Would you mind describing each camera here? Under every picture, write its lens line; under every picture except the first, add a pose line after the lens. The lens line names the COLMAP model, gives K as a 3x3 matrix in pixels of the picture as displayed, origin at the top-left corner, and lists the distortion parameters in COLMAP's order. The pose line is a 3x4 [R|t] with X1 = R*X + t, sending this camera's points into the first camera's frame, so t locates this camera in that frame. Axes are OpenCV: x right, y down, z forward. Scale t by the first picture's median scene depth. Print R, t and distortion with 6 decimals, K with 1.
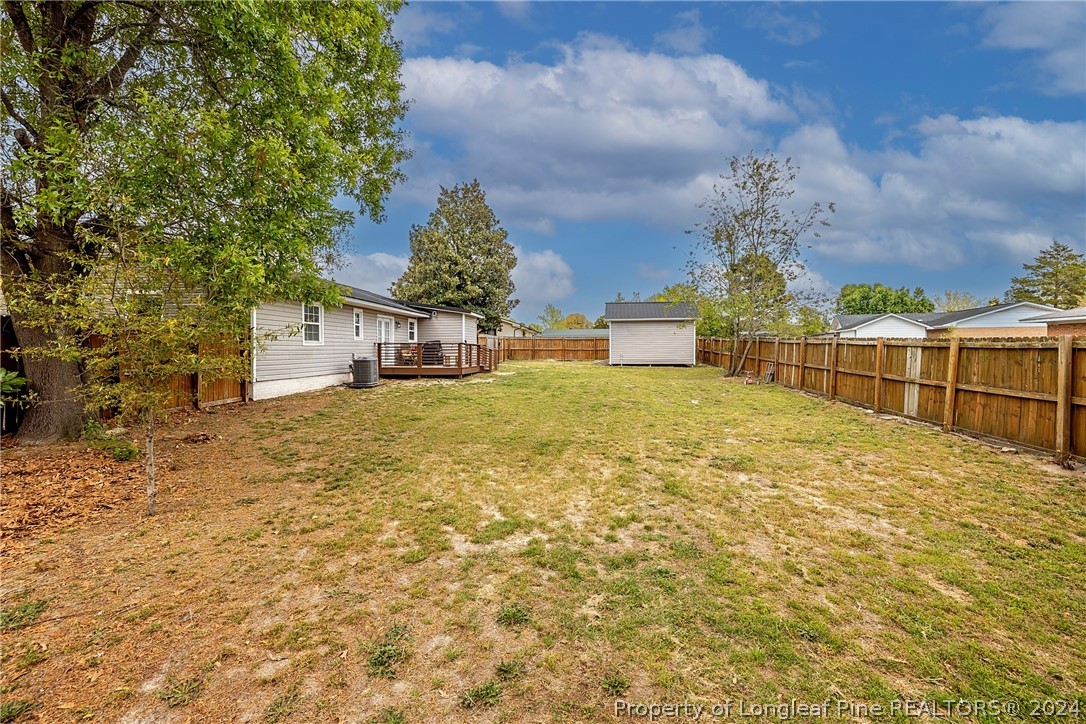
lens RADIAL K [[458.2, 0, 539.0], [0, 458.2, 351.5], [0, 0, 1]] dist [0.002110, 0.000578]
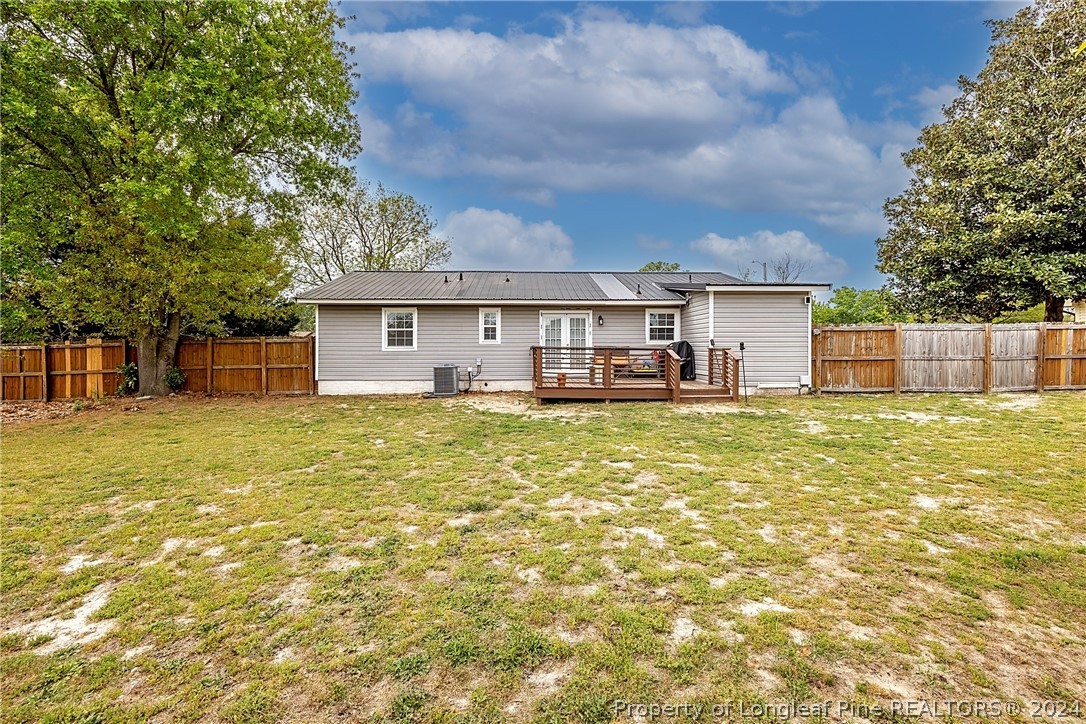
lens RADIAL K [[457.8, 0, 536.2], [0, 457.8, 353.7], [0, 0, 1]] dist [0.003198, -0.000107]
pose [[0.102563, 0.008375, -0.994691, 0.471209], [-0.007283, 0.999944, 0.007668, -0.013743], [0.994700, 0.006458, 0.102618, 0.983519]]
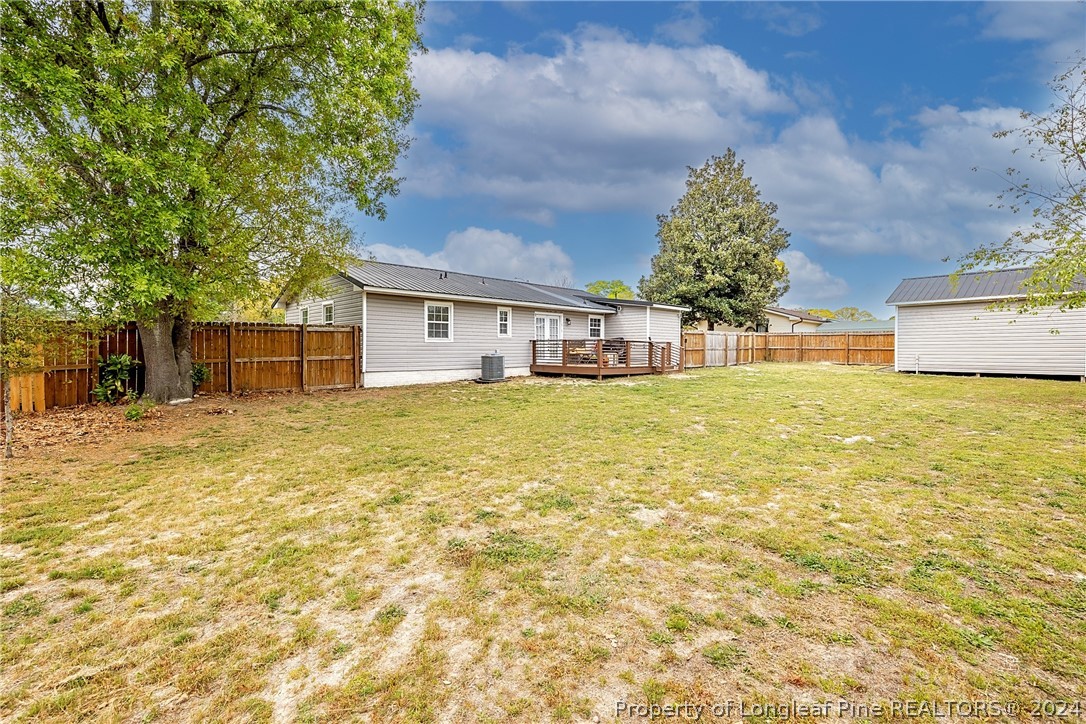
lens RADIAL K [[458.2, 0, 539.0], [0, 458.2, 351.5], [0, 0, 1]] dist [0.002110, 0.000578]
pose [[0.750420, 0.007697, -0.660916, 0.345803], [-0.008091, 0.999964, 0.002459, 0.004053], [0.660912, 0.003502, 0.750456, 0.268141]]
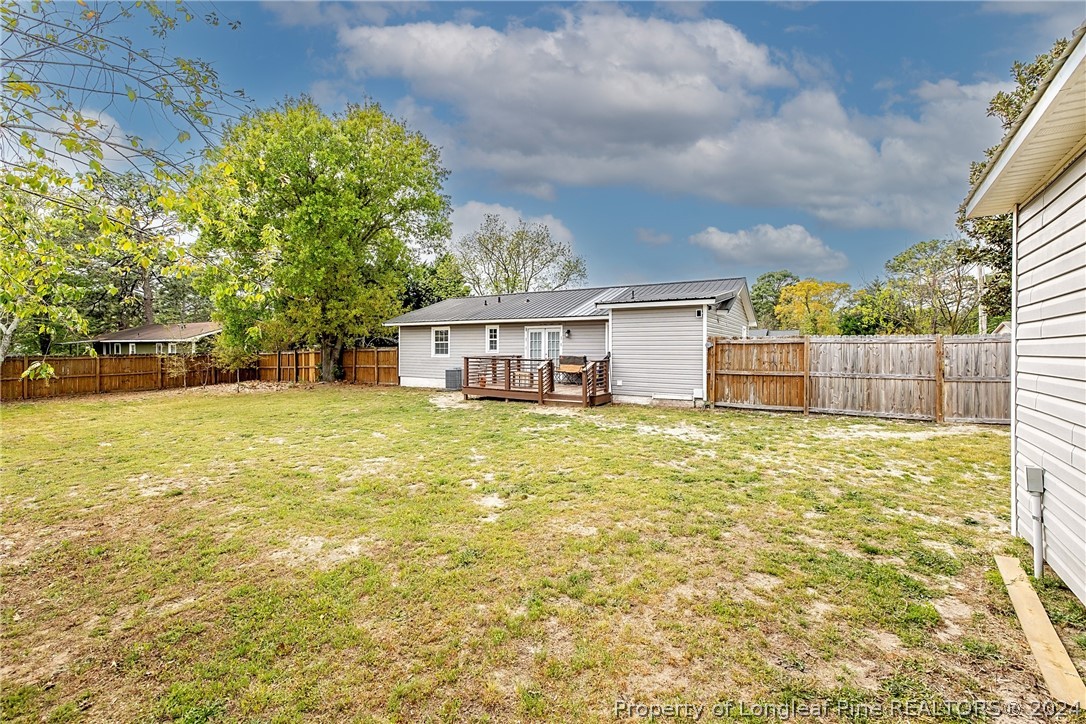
lens RADIAL K [[461.9, 0, 528.7], [0, 461.9, 351.5], [0, 0, 1]] dist [-0.000055, -0.000115]
pose [[-0.458254, 0.001148, -0.888821, 0.564961], [-0.011698, 0.999905, 0.007323, -0.037809], [0.888744, 0.013753, -0.458197, 1.576022]]
